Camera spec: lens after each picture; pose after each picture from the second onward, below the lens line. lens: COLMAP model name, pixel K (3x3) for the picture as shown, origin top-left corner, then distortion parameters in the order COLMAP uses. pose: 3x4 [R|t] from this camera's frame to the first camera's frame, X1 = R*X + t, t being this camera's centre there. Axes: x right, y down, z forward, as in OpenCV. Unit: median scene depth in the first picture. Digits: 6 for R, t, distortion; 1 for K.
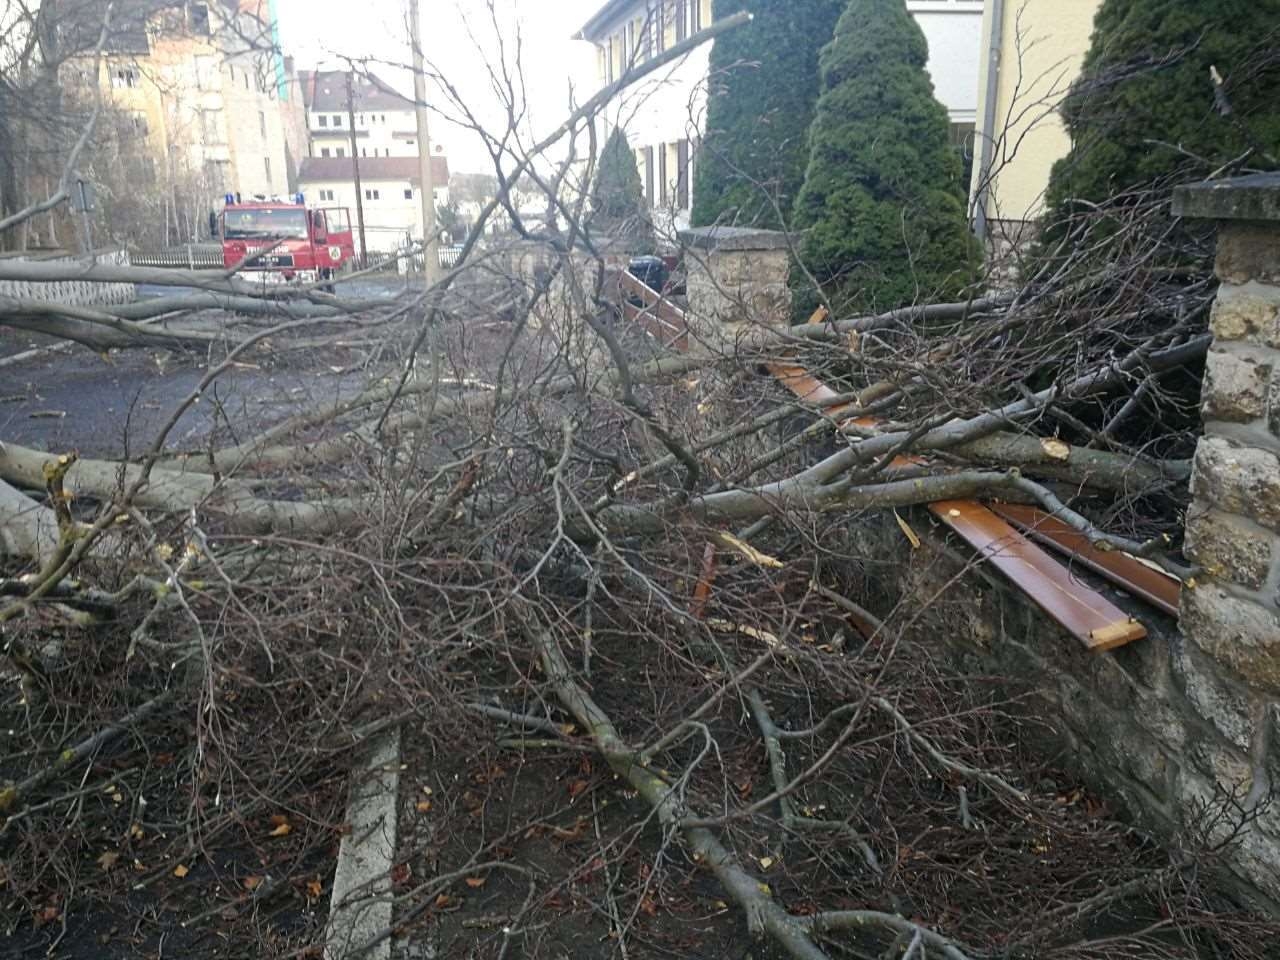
lens RADIAL K [[1053.0, 0, 661.0], [0, 1053.0, 511.4], [0, 0, 1]] dist [0.007941, 0.000625]
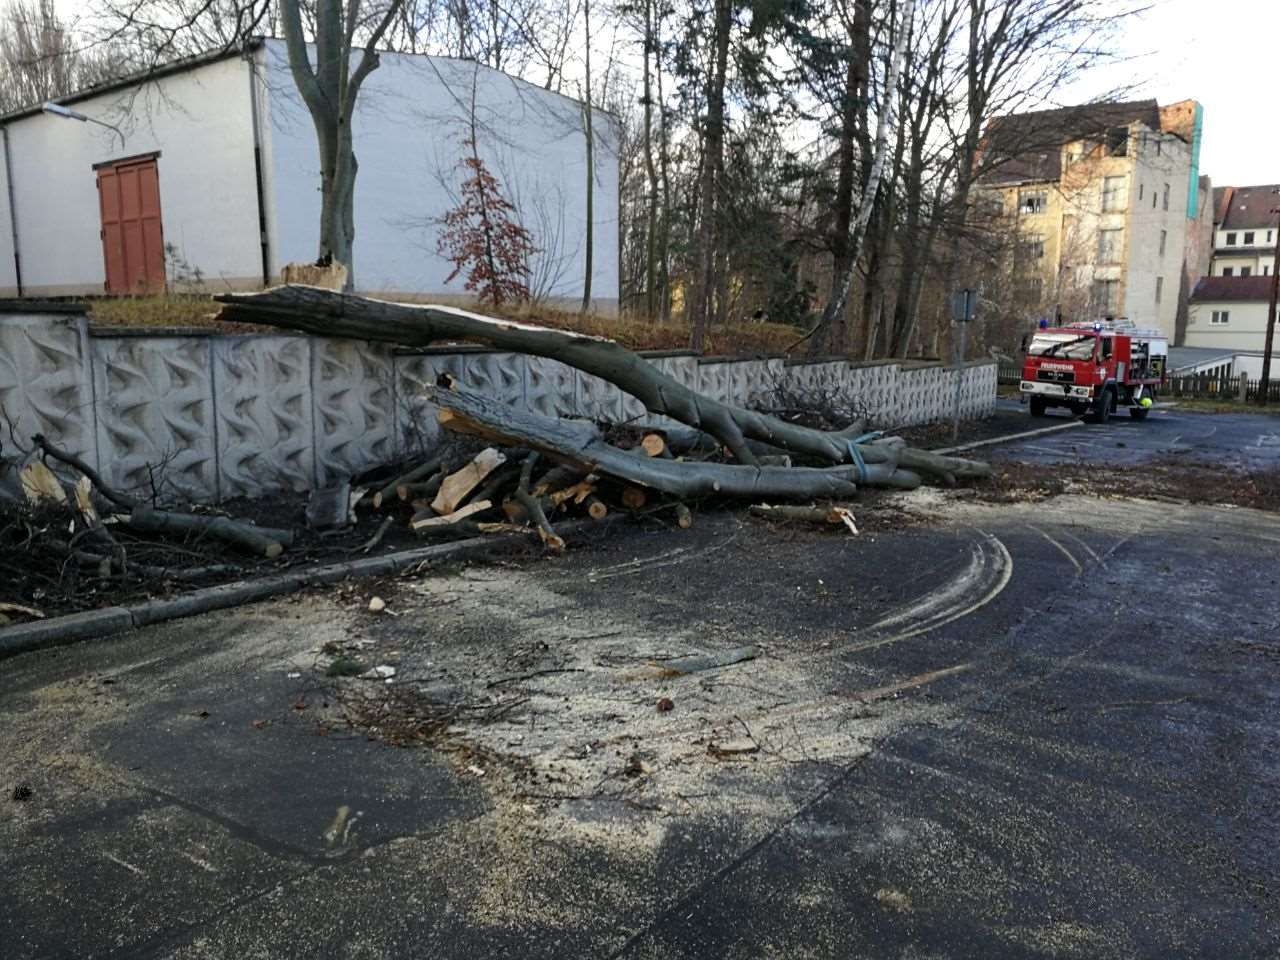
lens RADIAL K [[1076.0, 0, 633.2], [0, 1076.0, 475.7], [0, 0, 1]] dist [0.039254, -0.005775]
pose [[0.708241, 0.122147, -0.695324, -0.019836], [-0.221043, 0.973763, -0.054089, -0.009434], [0.670474, 0.192005, 0.716658, 0.040869]]
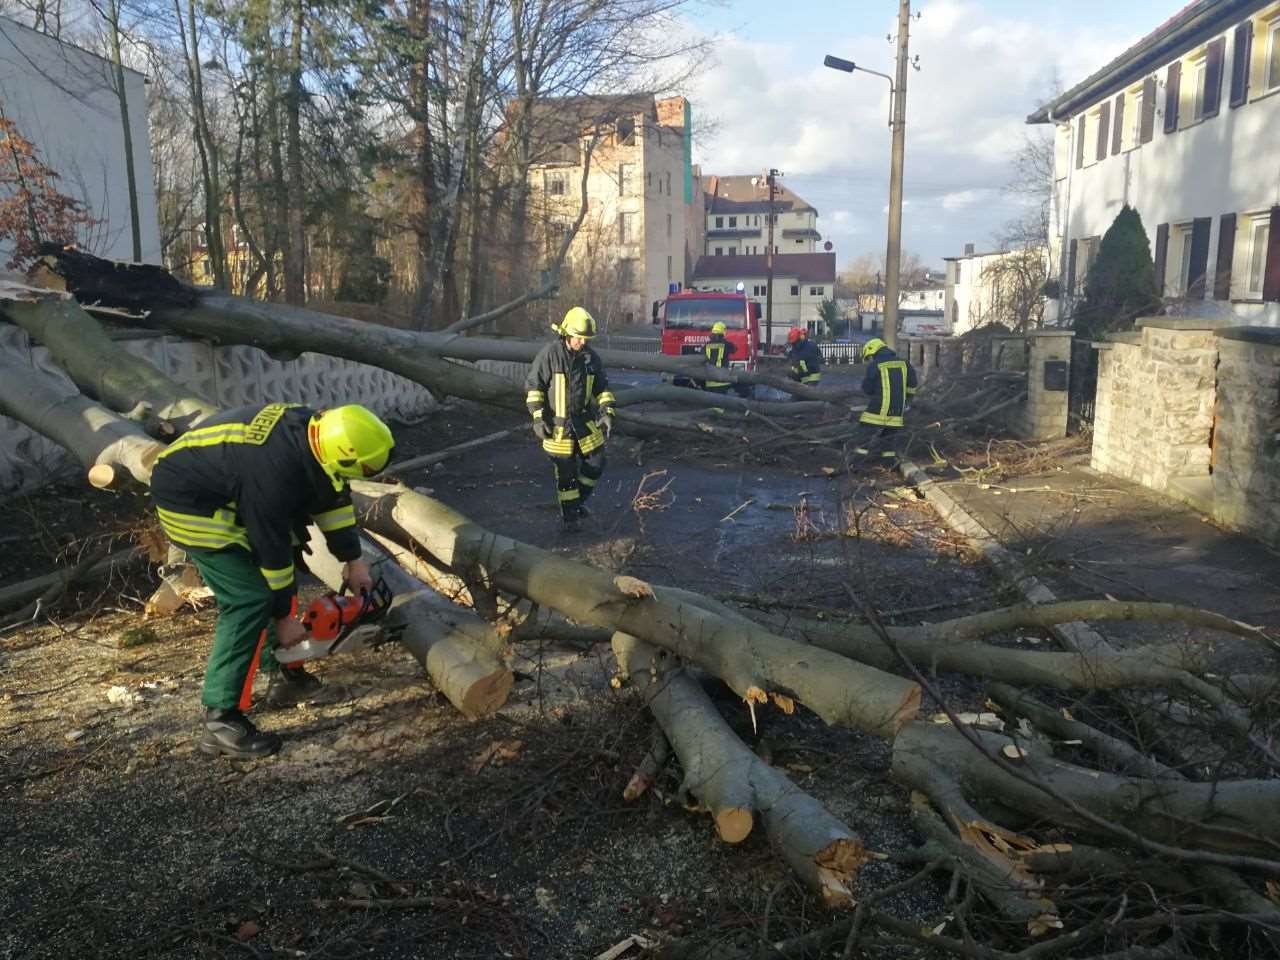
lens RADIAL K [[1076.0, 0, 633.2], [0, 1076.0, 475.7], [0, 0, 1]] dist [0.039254, -0.005775]
pose [[0.933451, 0.064928, -0.352781, -0.030677], [-0.107520, 0.988906, -0.102491, -0.004725], [0.342212, 0.133601, 0.930076, 0.024779]]
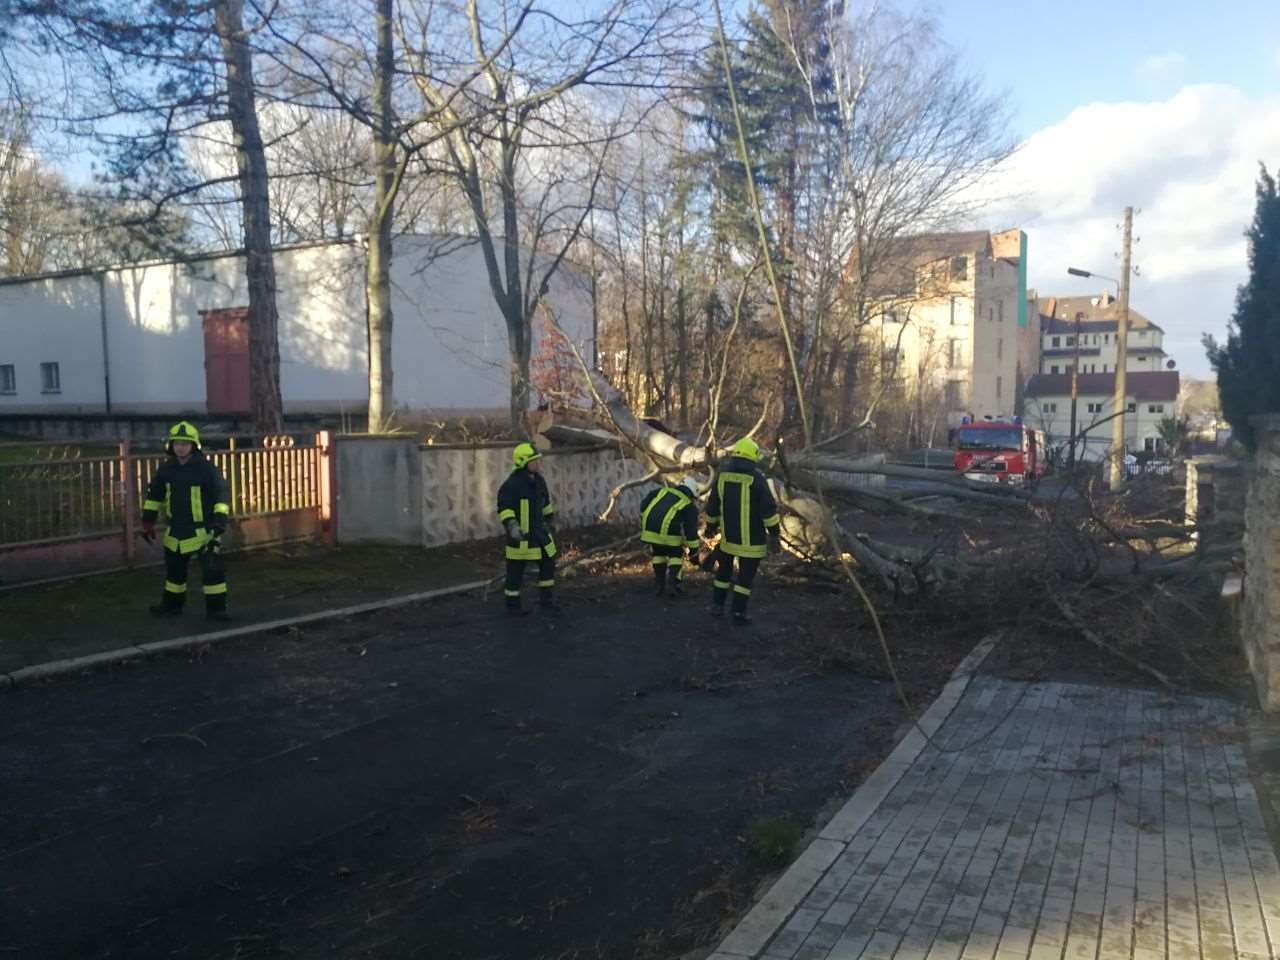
lens RADIAL K [[996.9, 0, 640.7], [0, 996.9, 490.0], [0, 0, 1]] dist [0.028135, -0.004275]
pose [[0.775823, 0.061167, -0.627979, 0.033119], [-0.189262, 0.972018, -0.139142, 0.020520], [0.601896, 0.226802, 0.765690, -0.089958]]
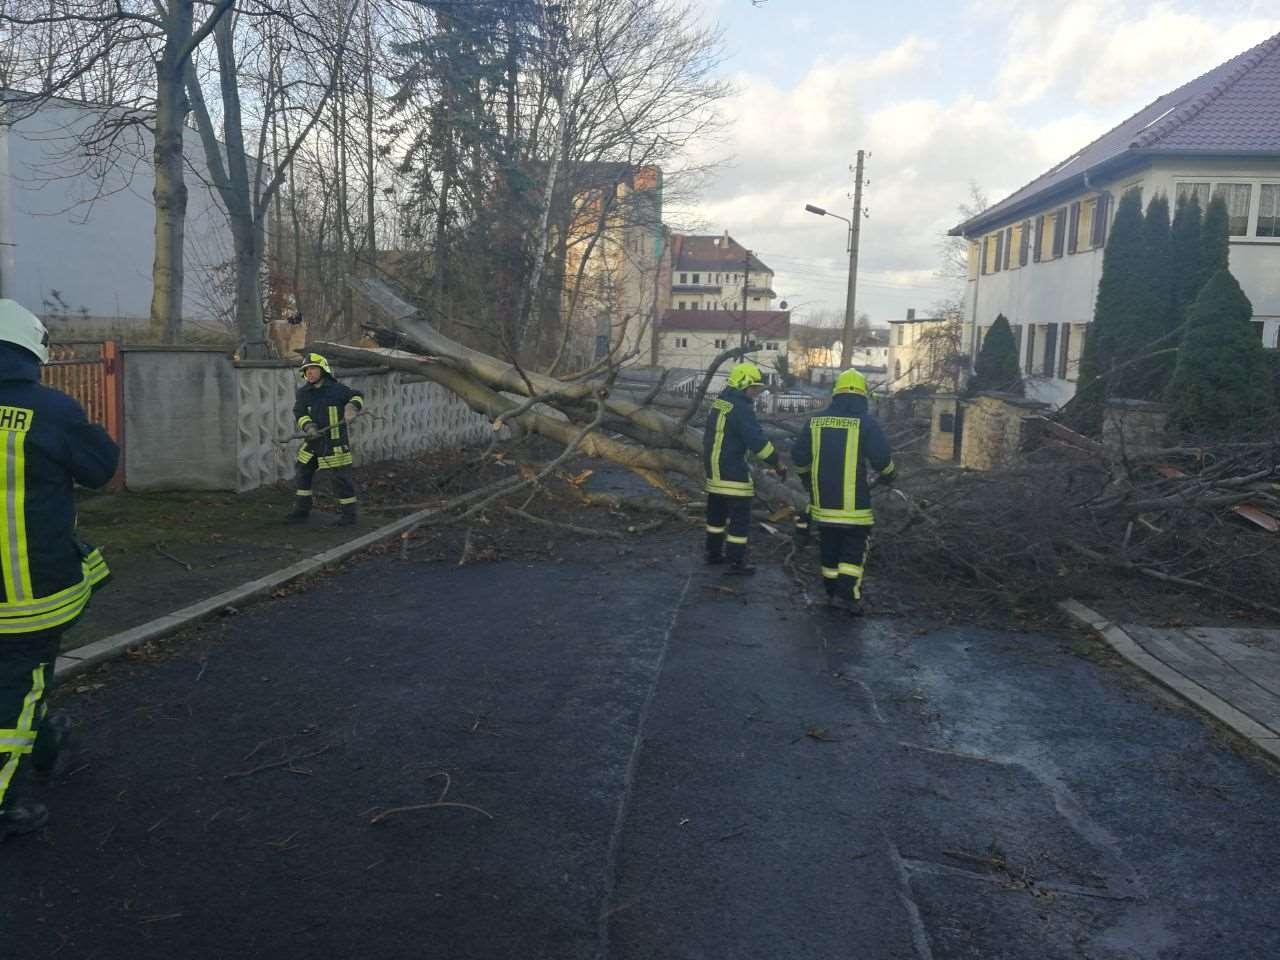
lens RADIAL K [[1033.5, 0, 638.5], [0, 1033.5, 466.4], [0, 0, 1]] dist [0.004665, -0.001491]
pose [[0.946308, 0.082413, -0.312585, -0.017332], [-0.135954, 0.978746, -0.153536, 0.024917], [0.293288, 0.187790, 0.937399, -0.095923]]
